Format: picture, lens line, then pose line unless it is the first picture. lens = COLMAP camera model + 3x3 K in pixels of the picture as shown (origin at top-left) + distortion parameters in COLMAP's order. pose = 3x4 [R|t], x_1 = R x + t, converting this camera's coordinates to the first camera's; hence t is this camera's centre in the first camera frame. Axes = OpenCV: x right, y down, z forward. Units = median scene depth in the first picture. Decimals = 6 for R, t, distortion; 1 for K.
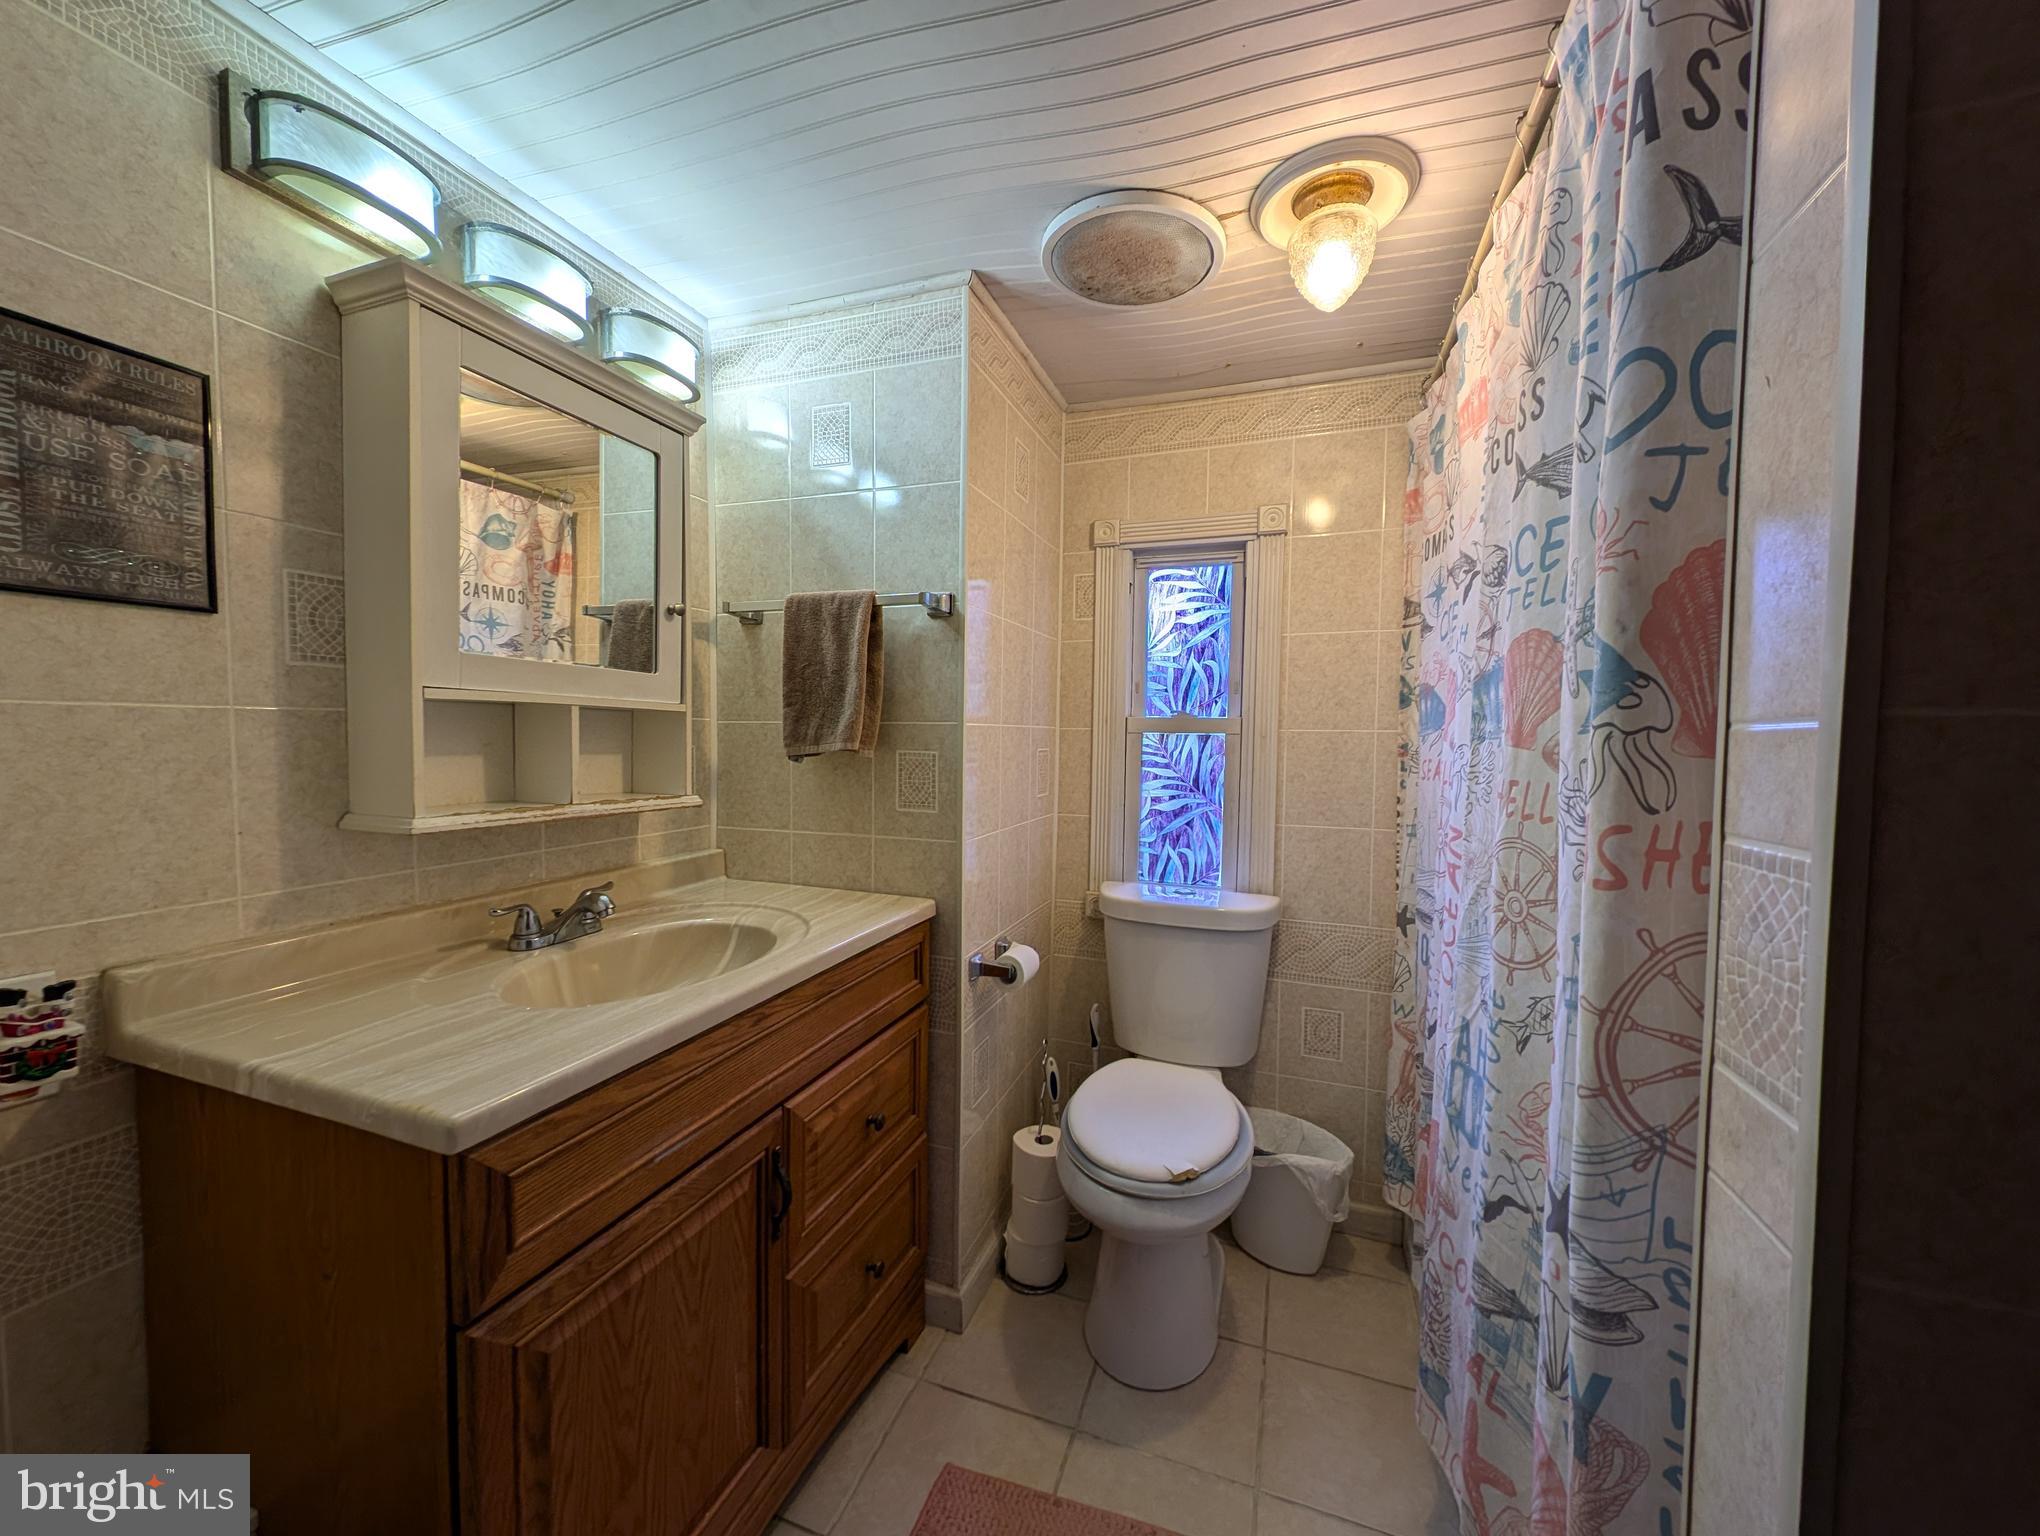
lens RADIAL K [[759.7, 0, 1028.5], [0, 759.7, 768.1], [0, 0, 1]] dist [0.009041, -0.003739]
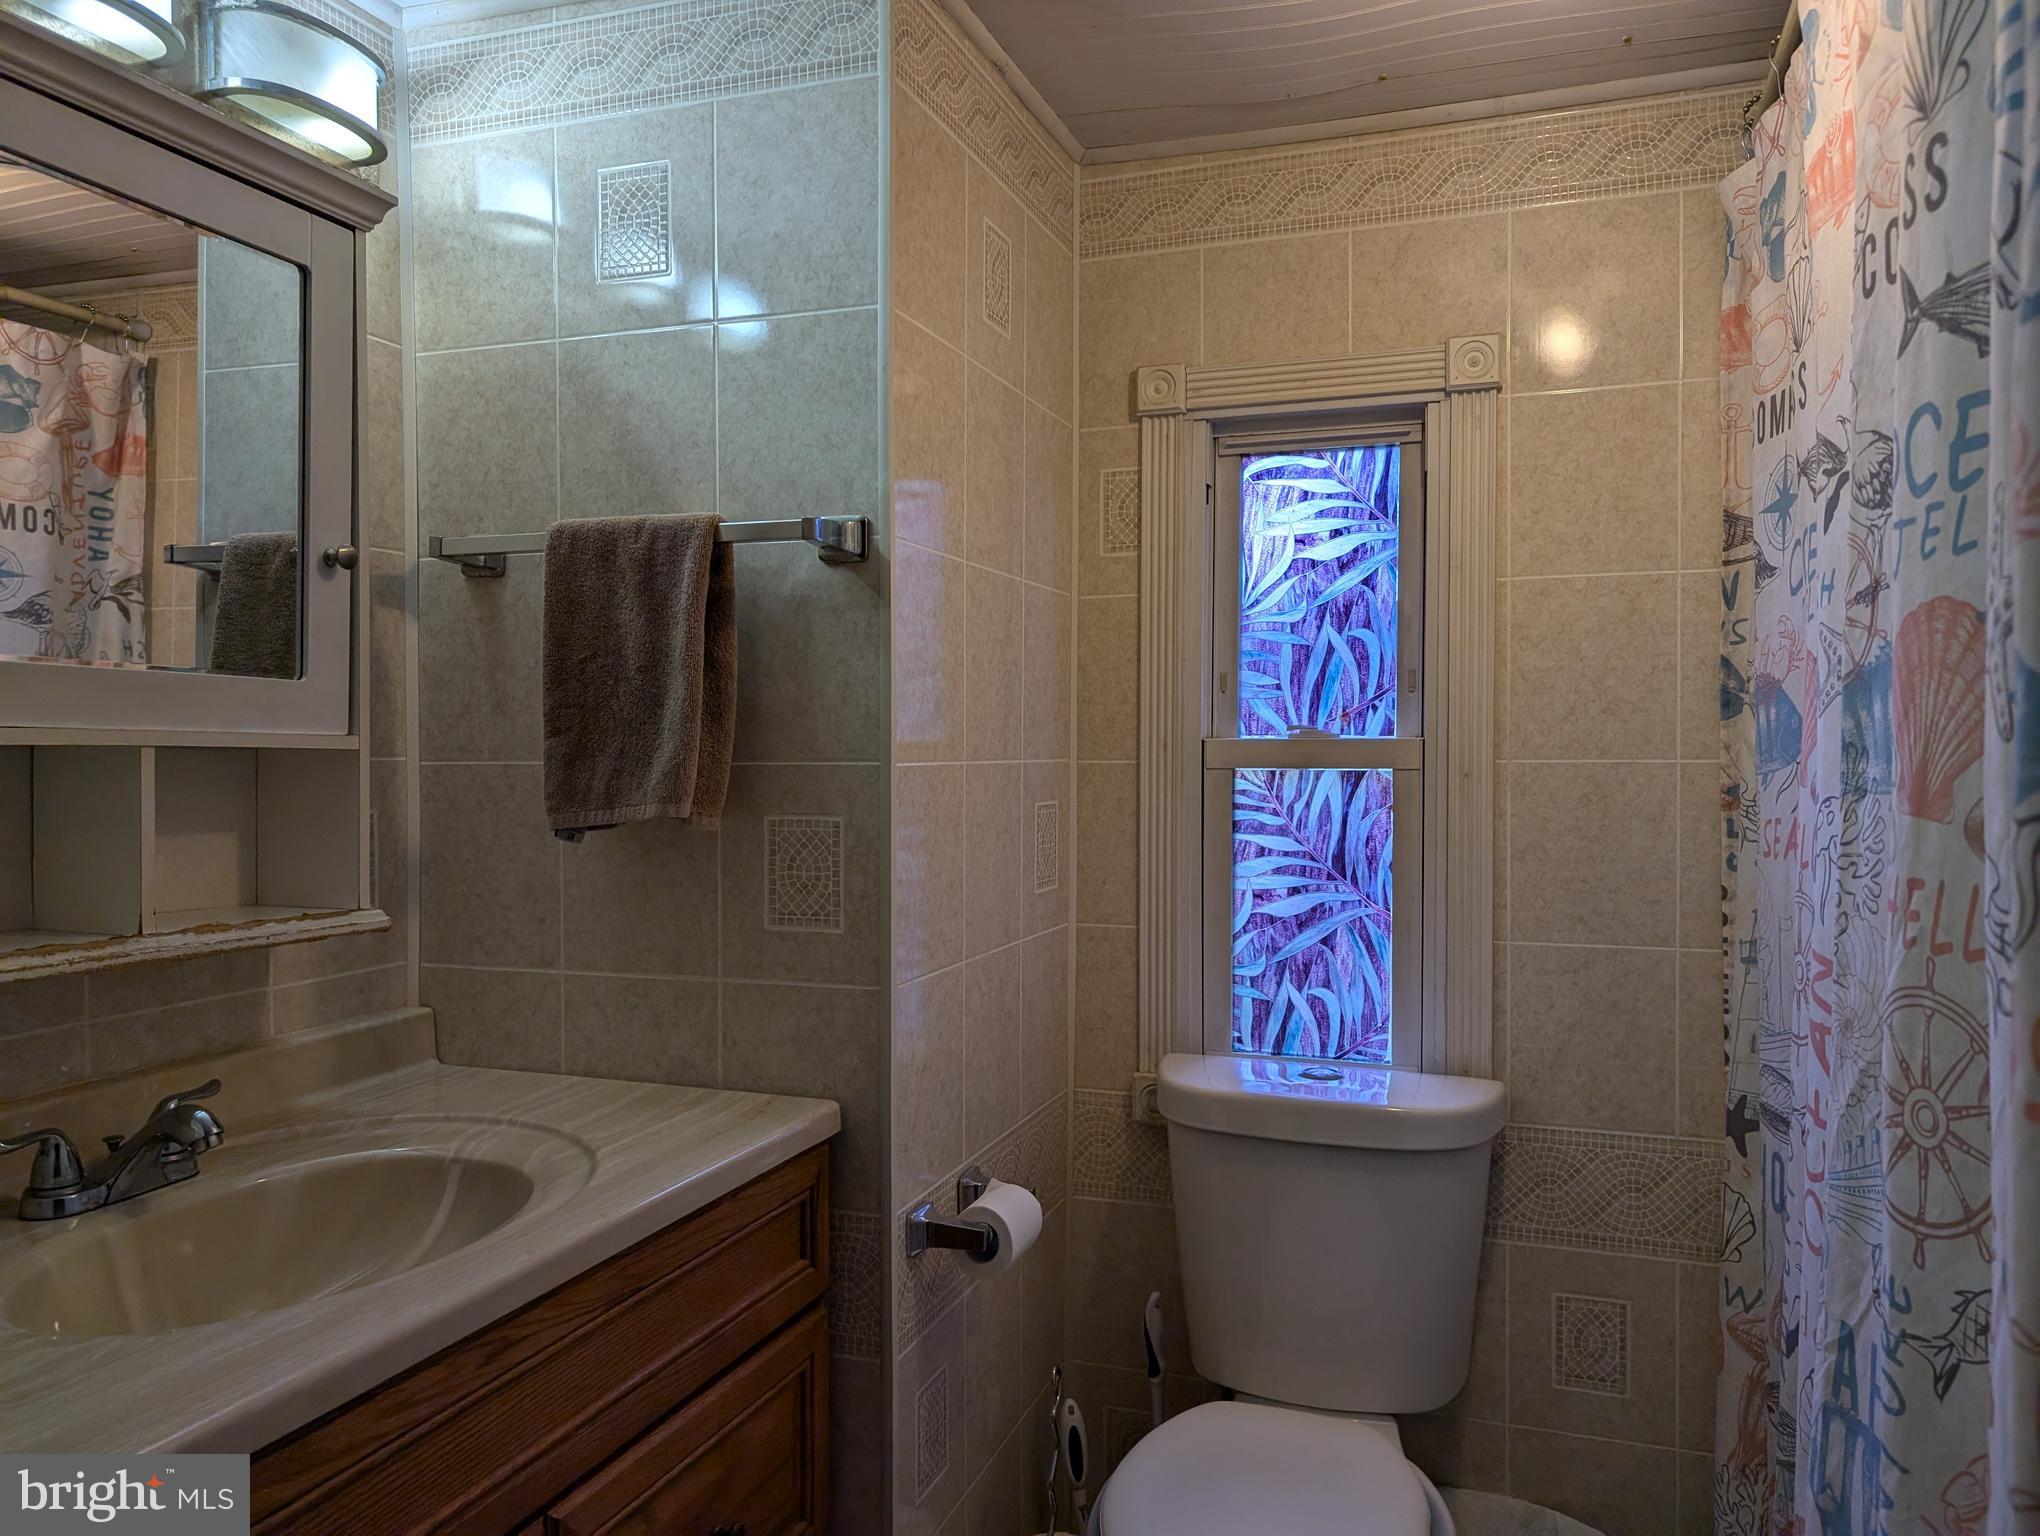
lens RADIAL K [[1468.5, 0, 1039.3], [0, 1468.5, 774.7], [0, 0, 1]] dist [0.010168, -0.011850]
pose [[0.999889, -0.014069, 0.004825, 0.012841], [0.014193, 0.999544, -0.026638, -0.022332], [-0.004448, 0.026703, 0.999634, -0.015071]]
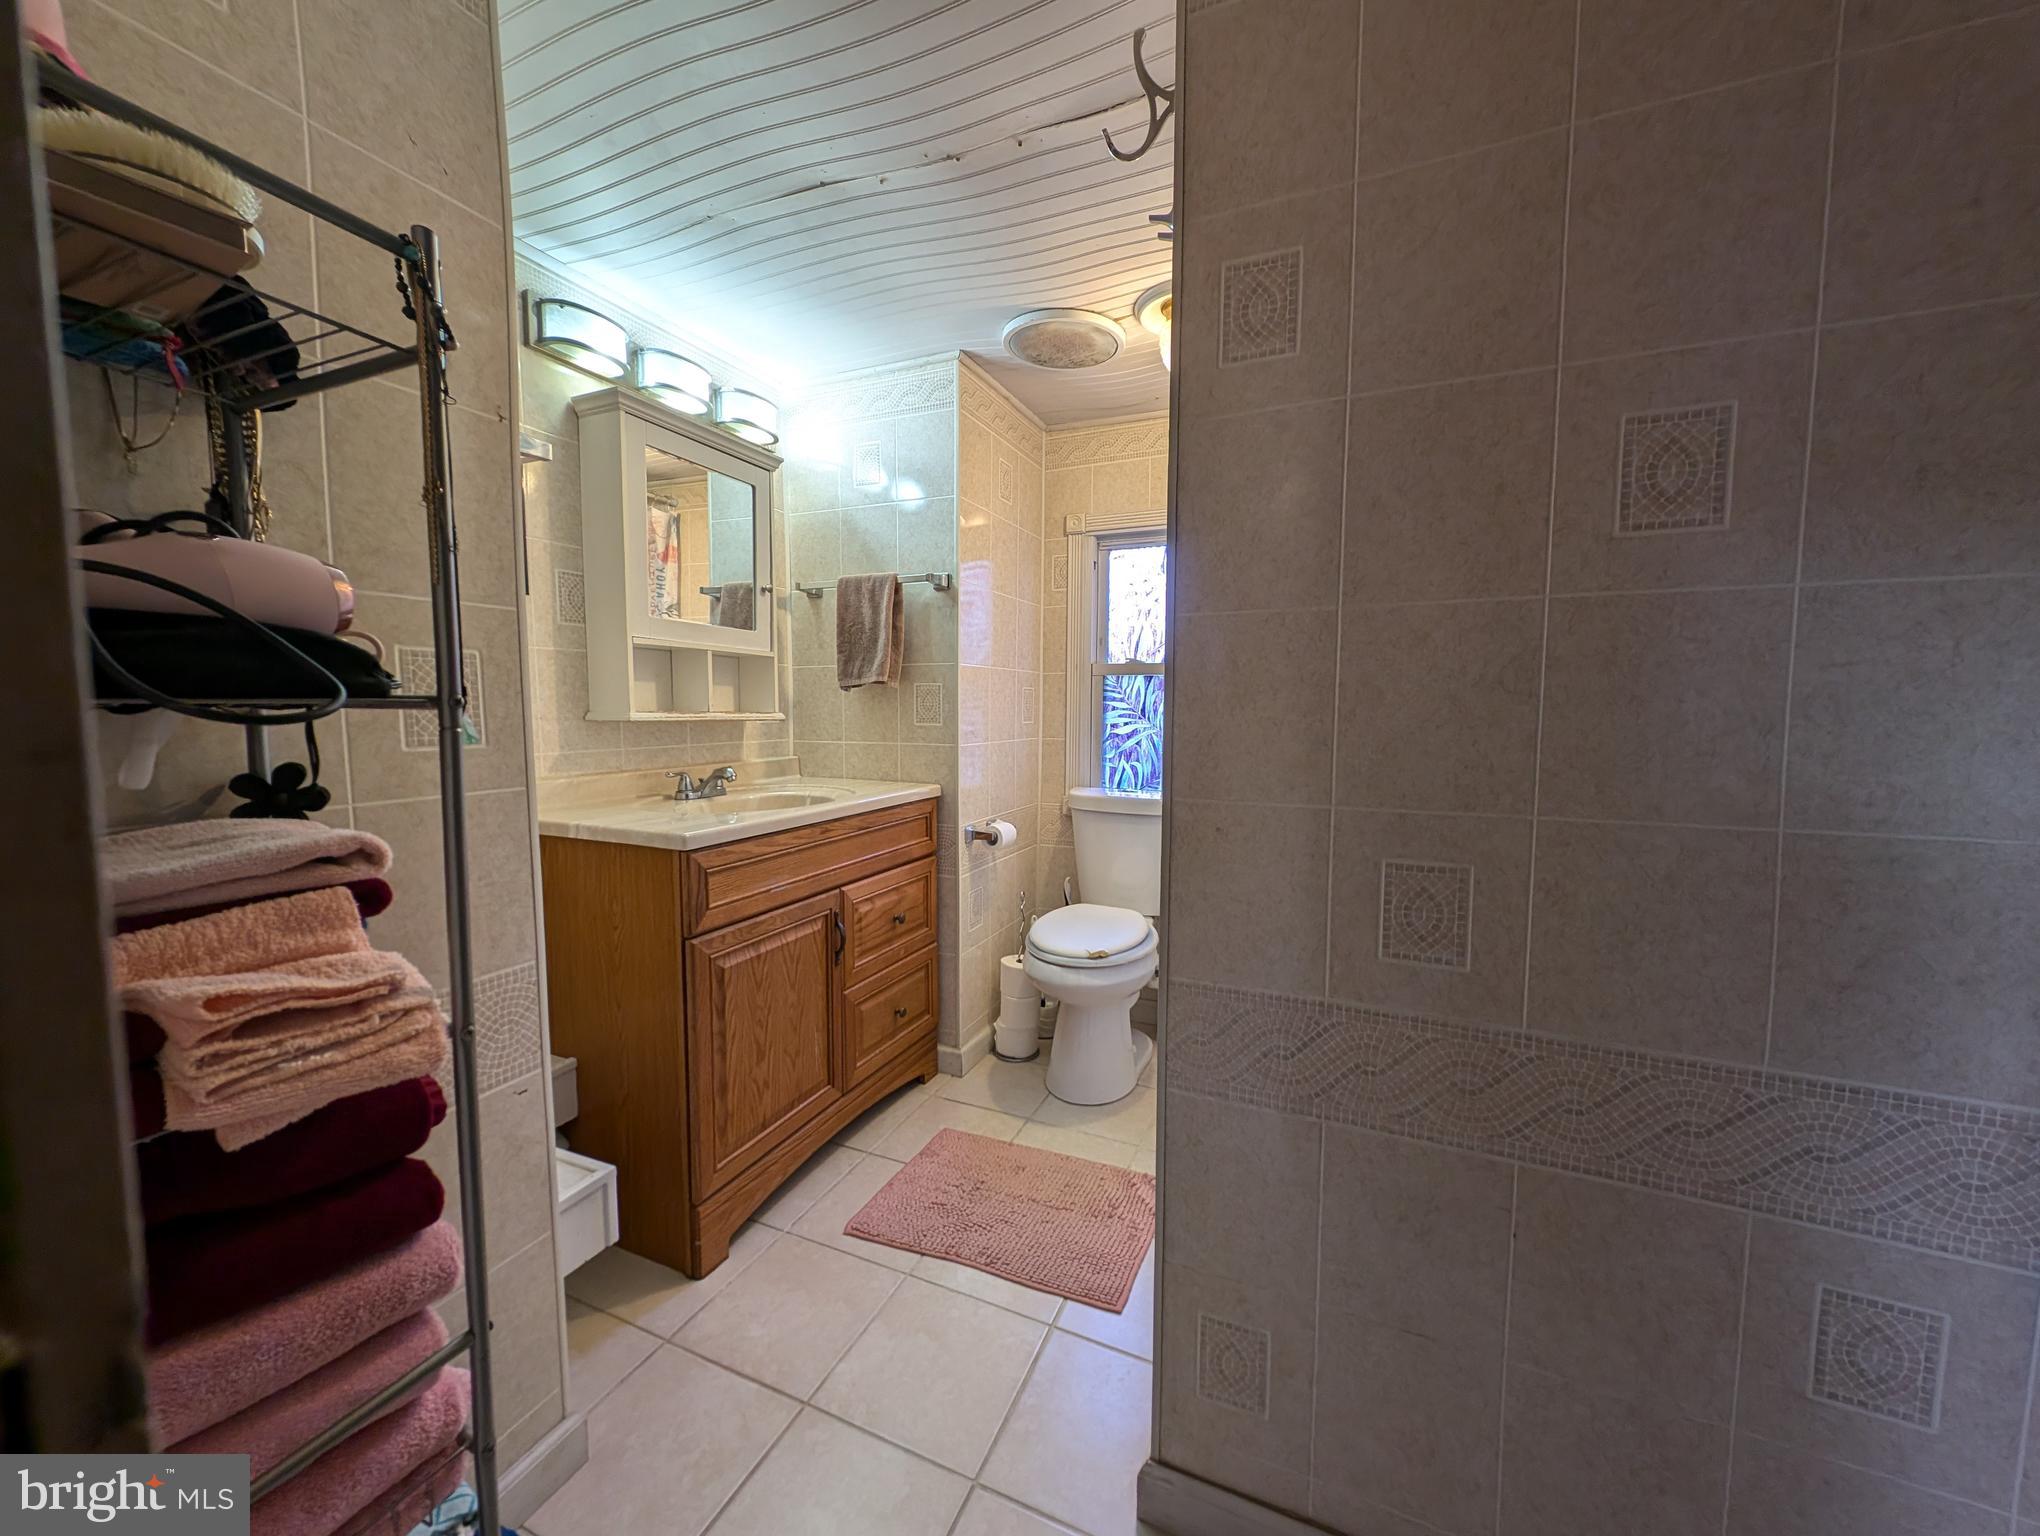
lens RADIAL K [[759.7, 0, 1029.4], [0, 759.7, 770.7], [0, 0, 1]] dist [0.009041, -0.003739]
pose [[0.997413, -0.001884, -0.071856, 0.155117], [0.004647, 0.999256, 0.038299, 0.092052], [0.071731, -0.038534, 0.996679, -0.453326]]
